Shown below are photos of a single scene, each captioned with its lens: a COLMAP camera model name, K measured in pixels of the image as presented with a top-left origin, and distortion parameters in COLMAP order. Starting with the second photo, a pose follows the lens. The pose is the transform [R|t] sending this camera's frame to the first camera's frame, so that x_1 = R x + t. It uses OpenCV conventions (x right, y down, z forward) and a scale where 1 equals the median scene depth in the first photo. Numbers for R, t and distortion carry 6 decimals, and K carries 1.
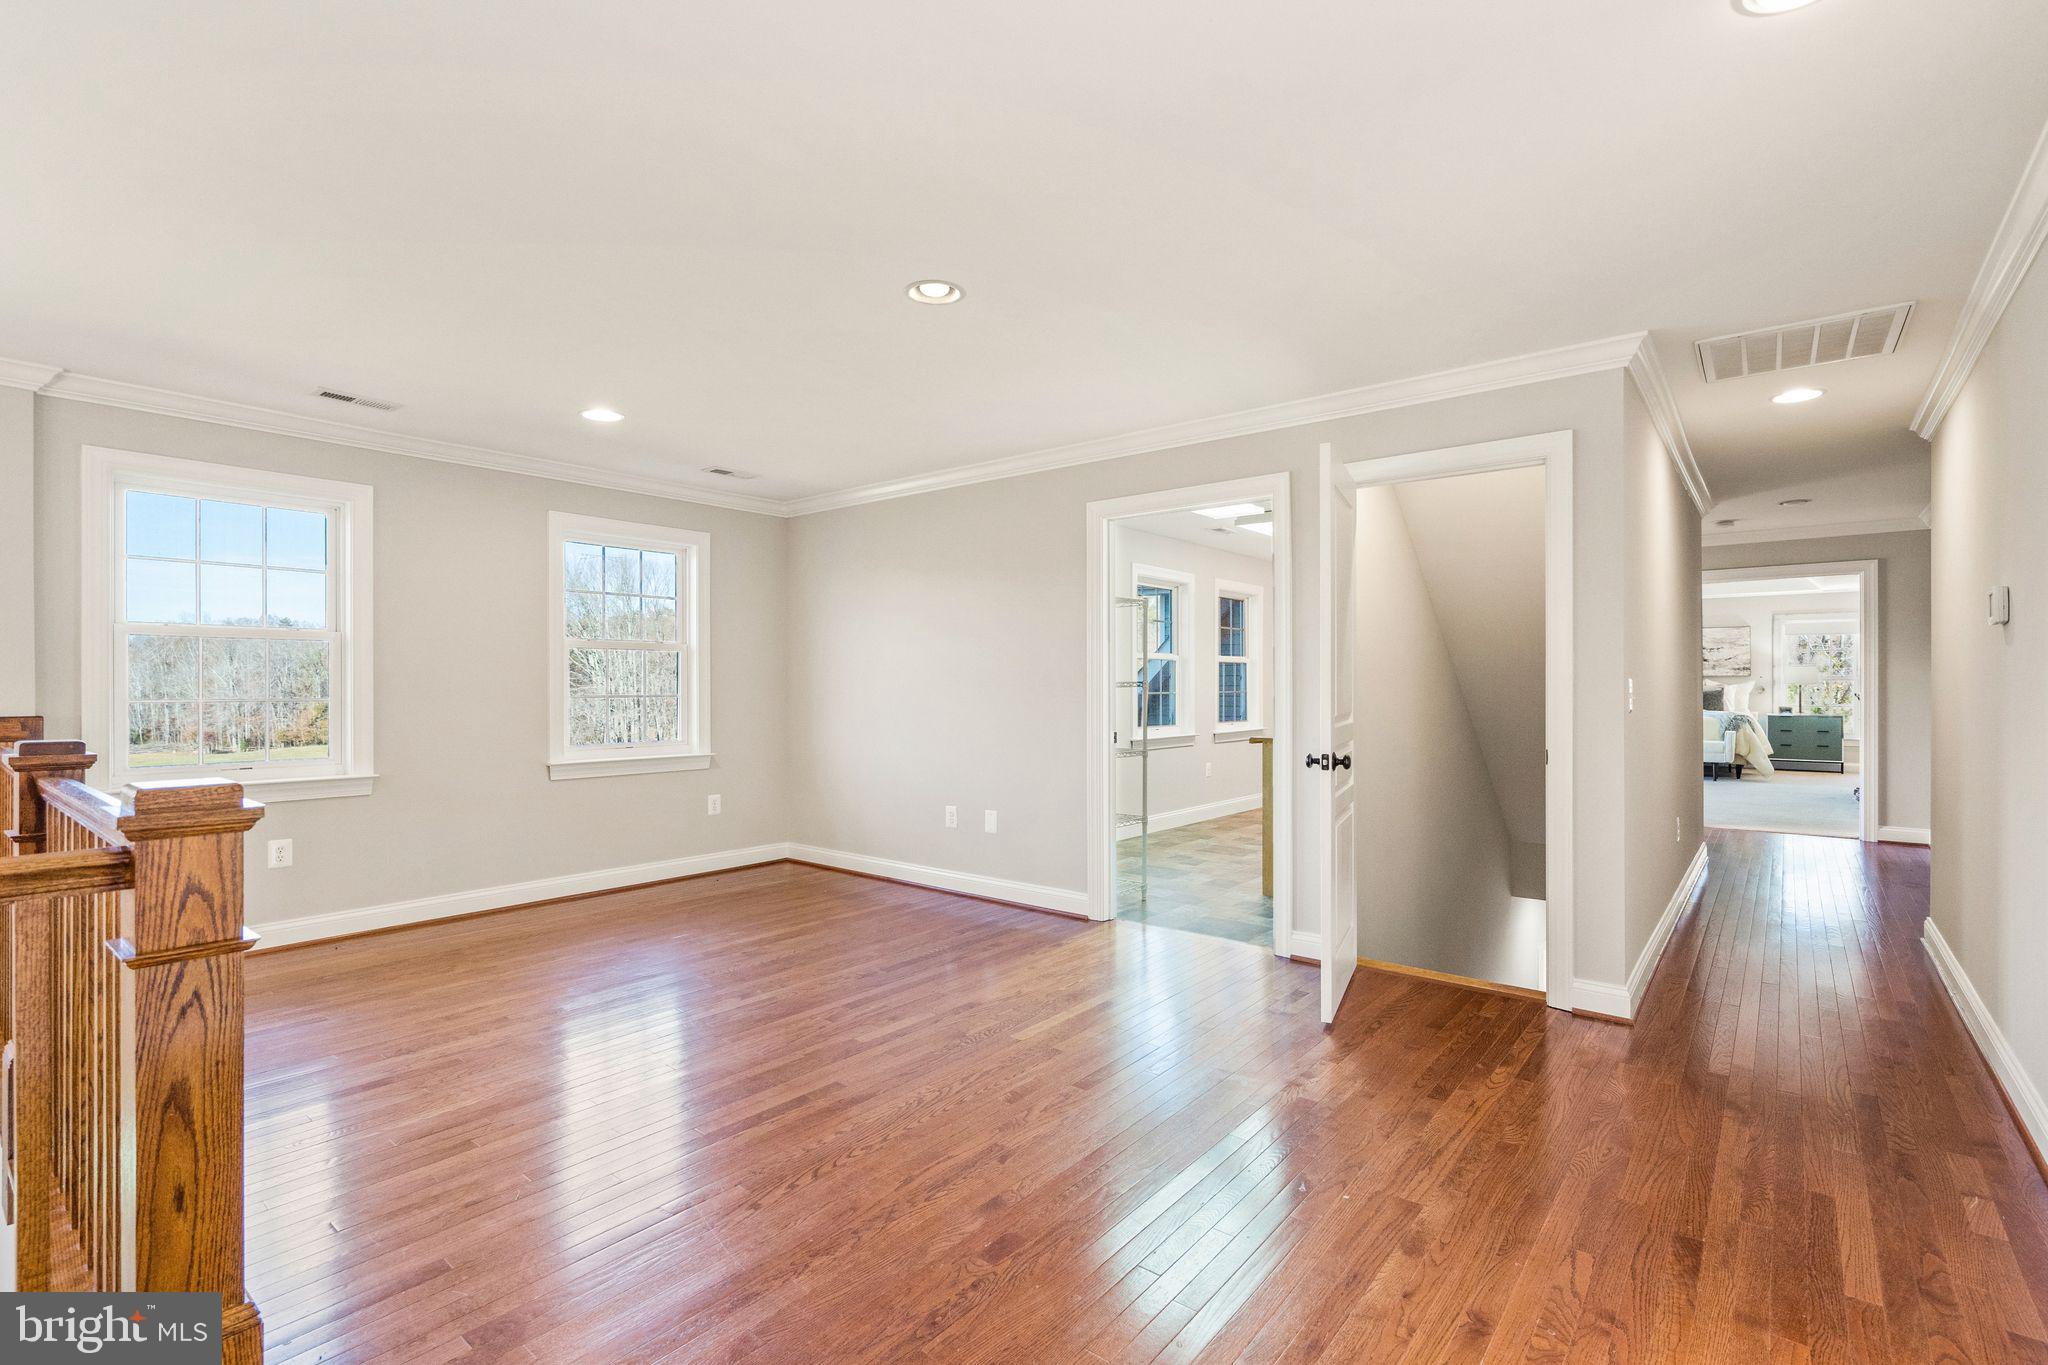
lens RADIAL K [[941.0, 0, 1030.3], [0, 941.0, 684.8], [0, 0, 1]] dist [0.003955, 0.000073]
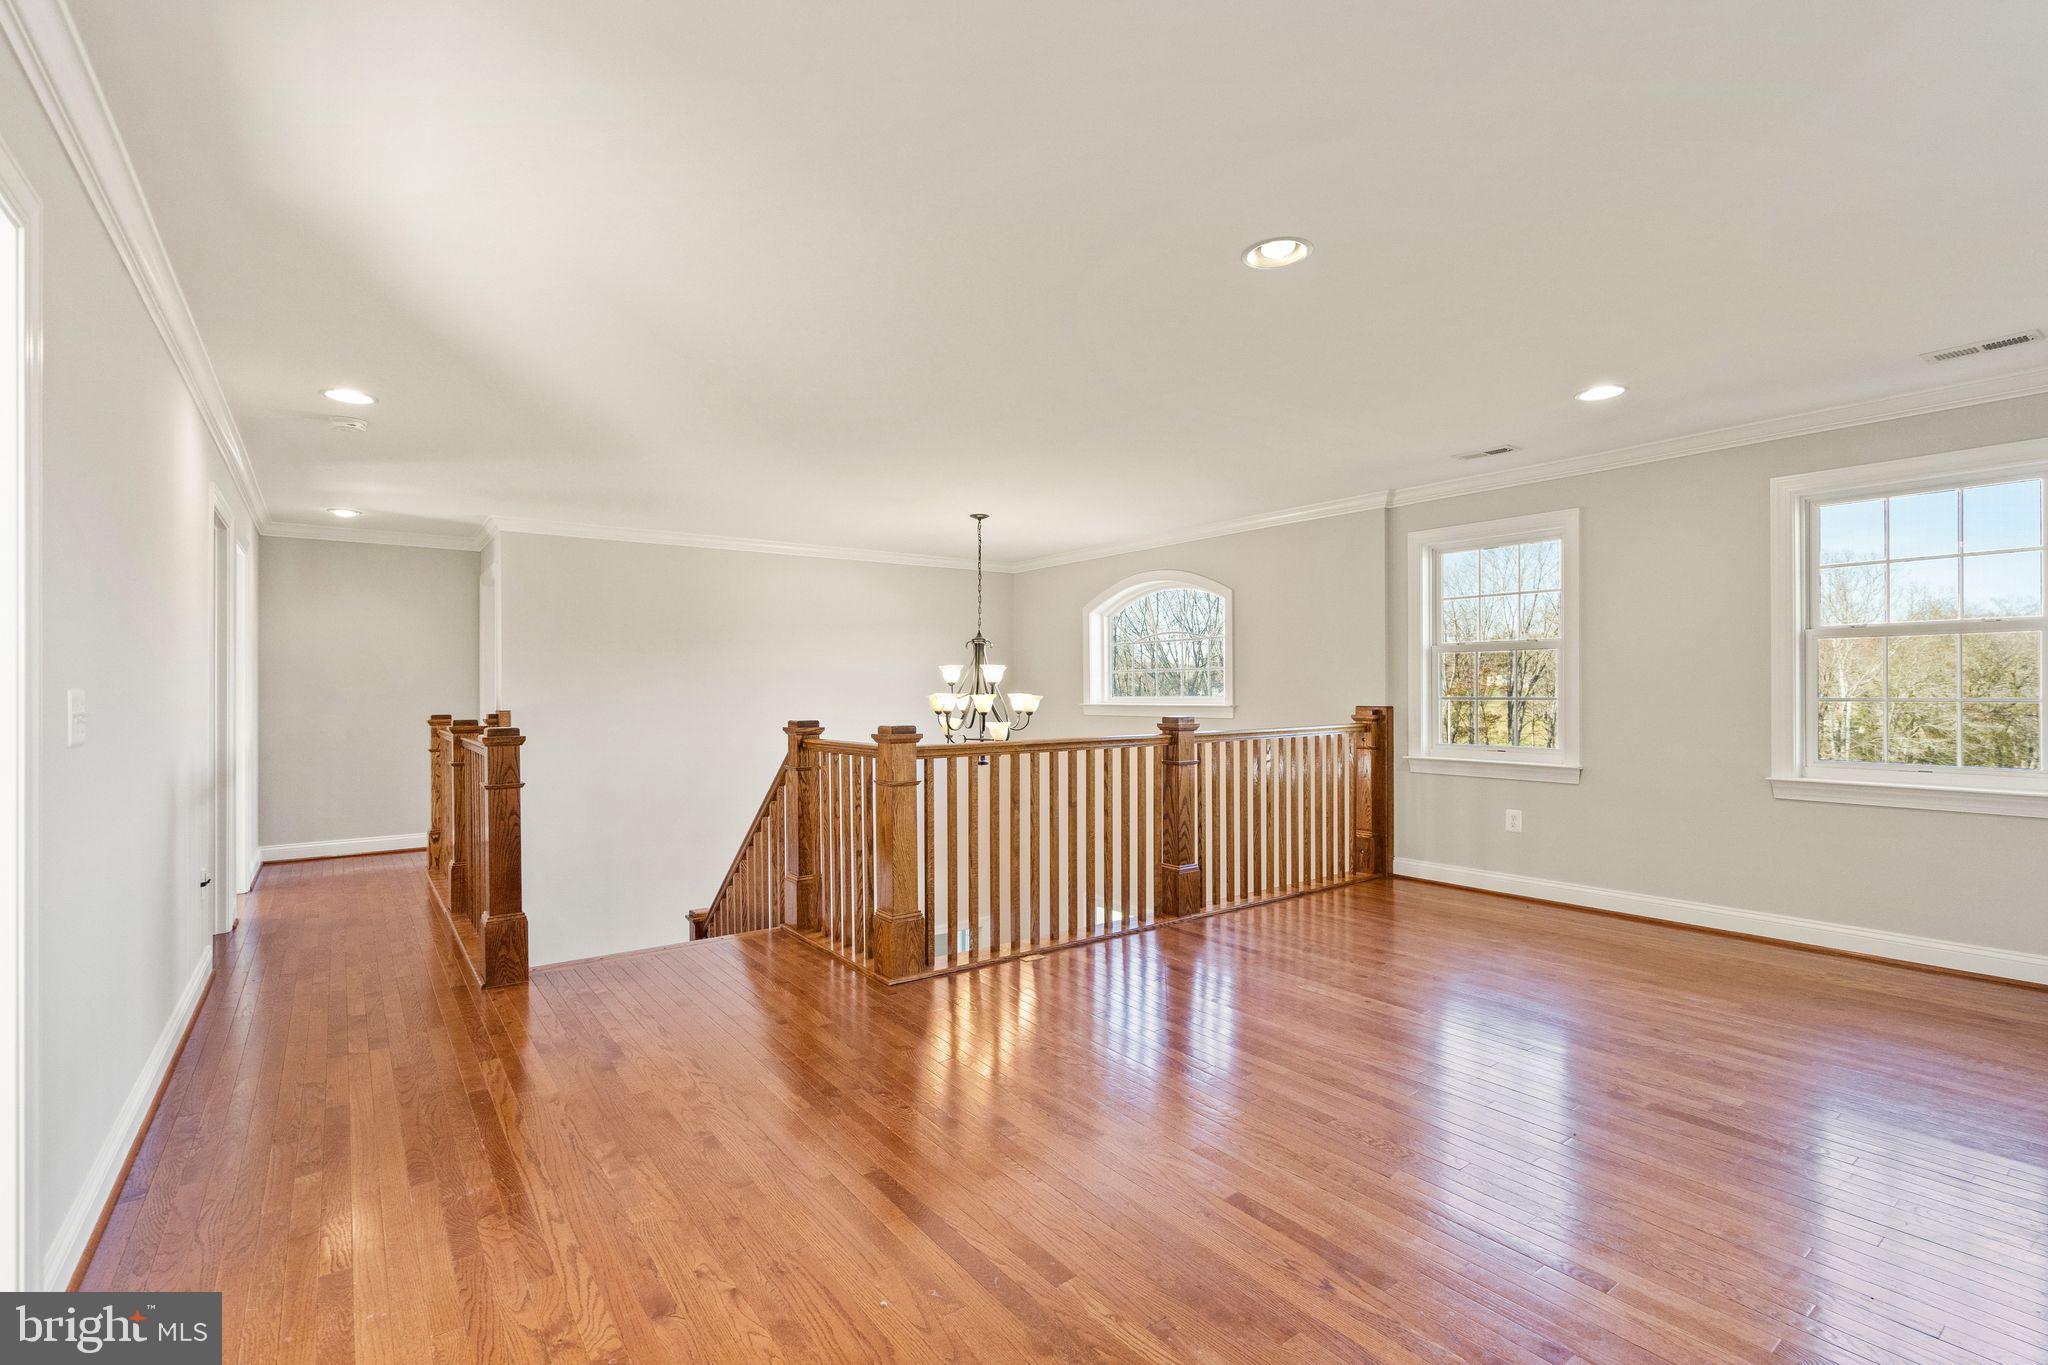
lens RADIAL K [[941.0, 0, 1022.6], [0, 941.0, 689.6], [0, 0, 1]] dist [0.003955, 0.000073]
pose [[-0.263308, 0.001229, -0.964711, 0.614840], [0.007777, 0.999969, -0.000849, 0.000661], [0.964680, -0.007726, -0.263310, 0.742899]]
